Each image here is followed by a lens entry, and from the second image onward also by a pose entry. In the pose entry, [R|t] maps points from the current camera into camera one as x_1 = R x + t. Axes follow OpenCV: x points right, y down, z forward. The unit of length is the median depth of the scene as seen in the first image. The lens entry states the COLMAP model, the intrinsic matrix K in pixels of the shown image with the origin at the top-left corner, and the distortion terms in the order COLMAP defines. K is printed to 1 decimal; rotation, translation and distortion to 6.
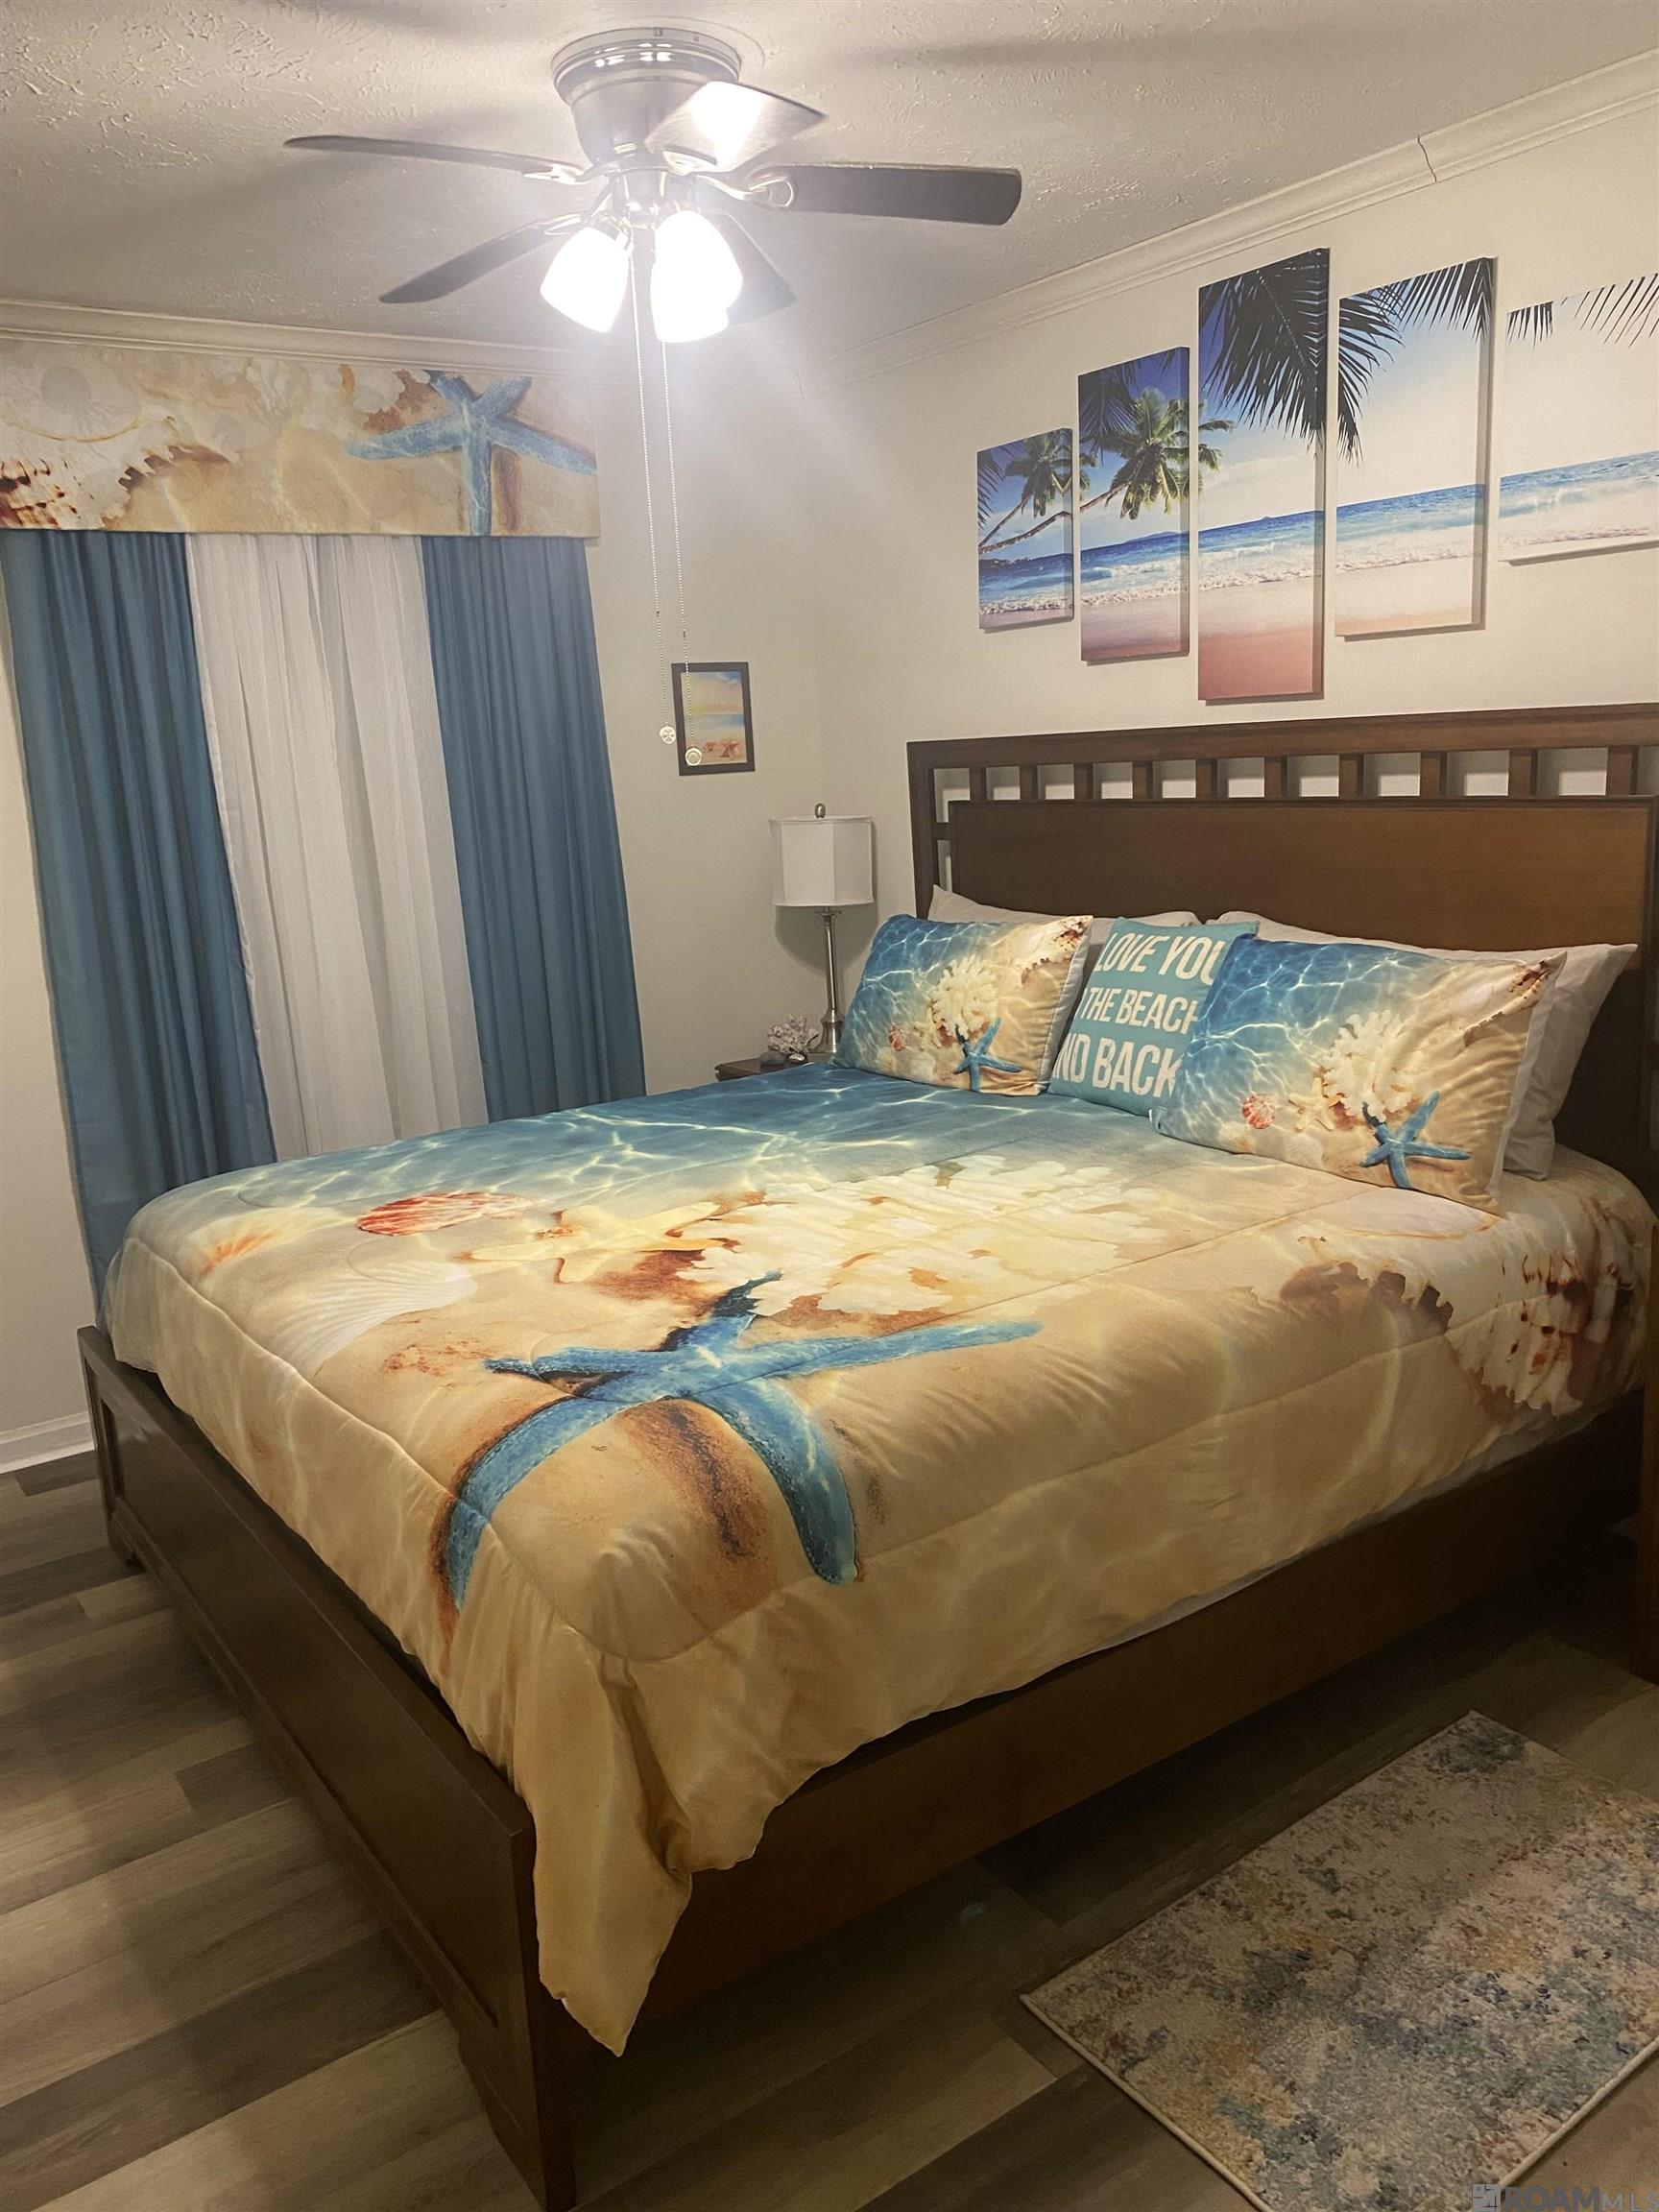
lens RADIAL K [[1668.1, 0, 825.5], [0, 1668.1, 1106.9], [0, 0, 1]] dist [0.021302, -0.017073]
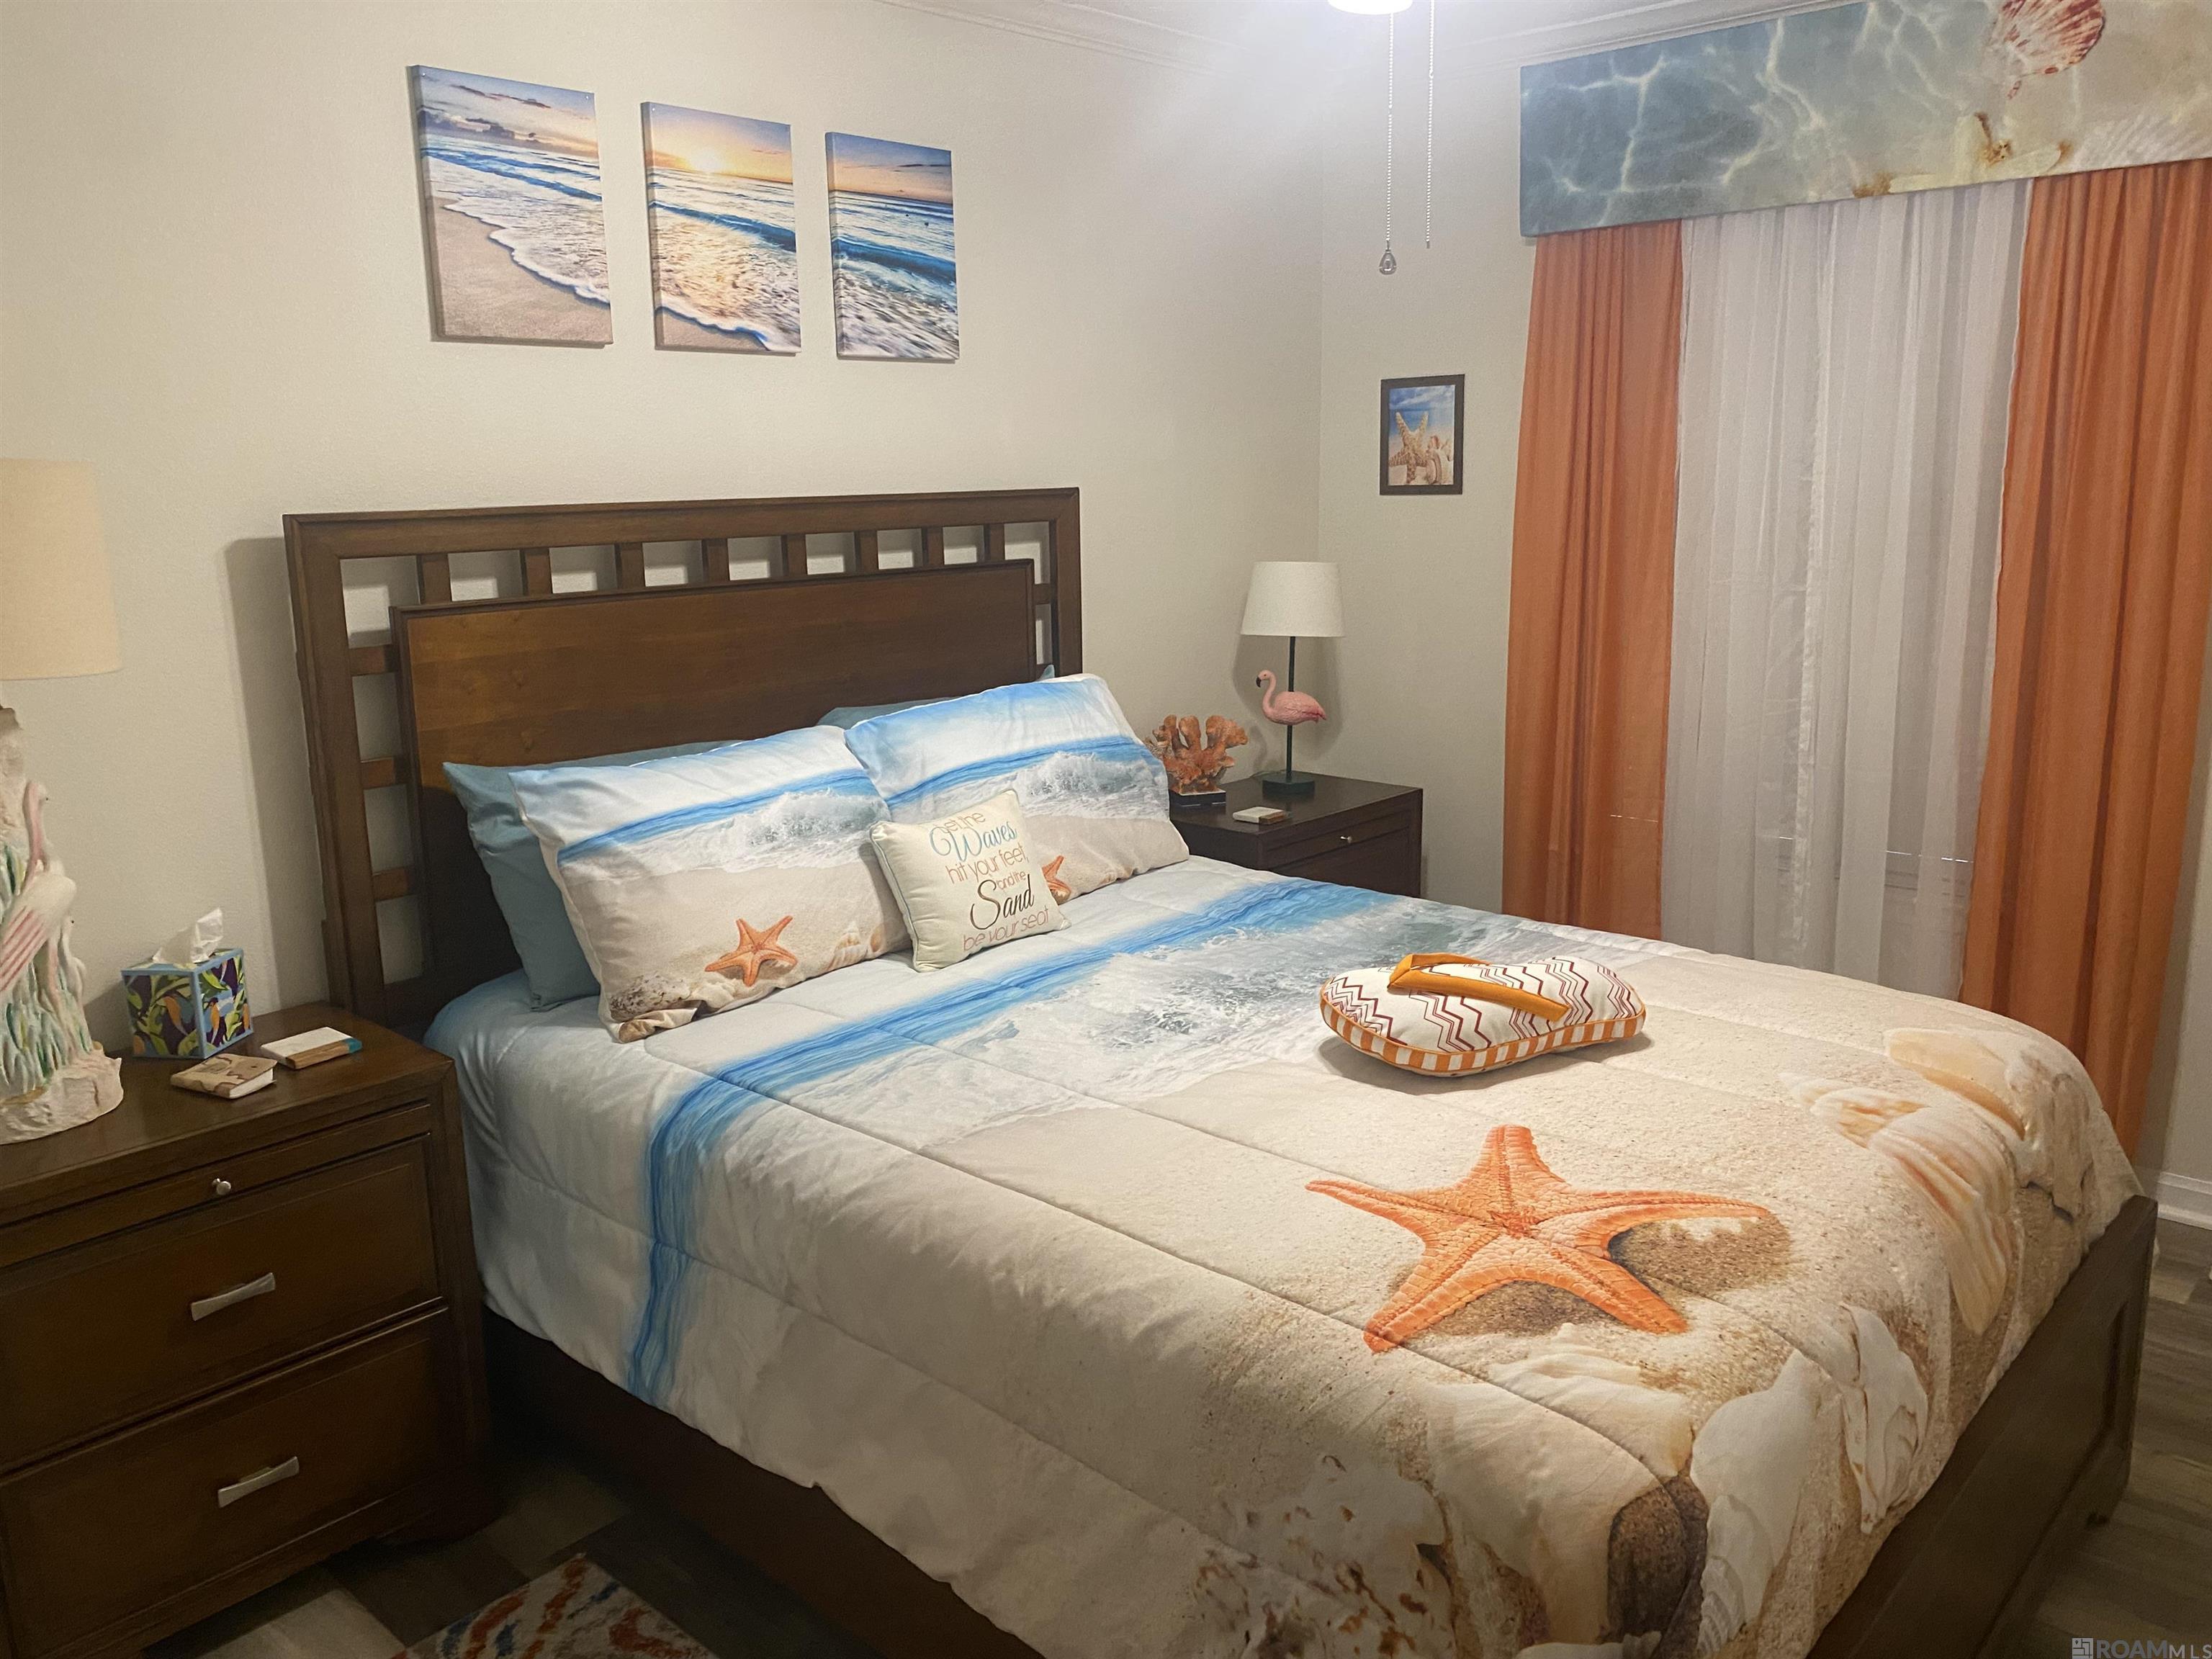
lens RADIAL K [[1668.1, 0, 1103.3], [0, 1668.1, 829.0], [0, 0, 1]] dist [0.021302, -0.017073]
pose [[-0.214370, -0.133833, 0.967540, -0.714935], [0.245438, 0.951405, 0.185981, -0.196510], [-0.945413, 0.277340, -0.171105, 1.114820]]
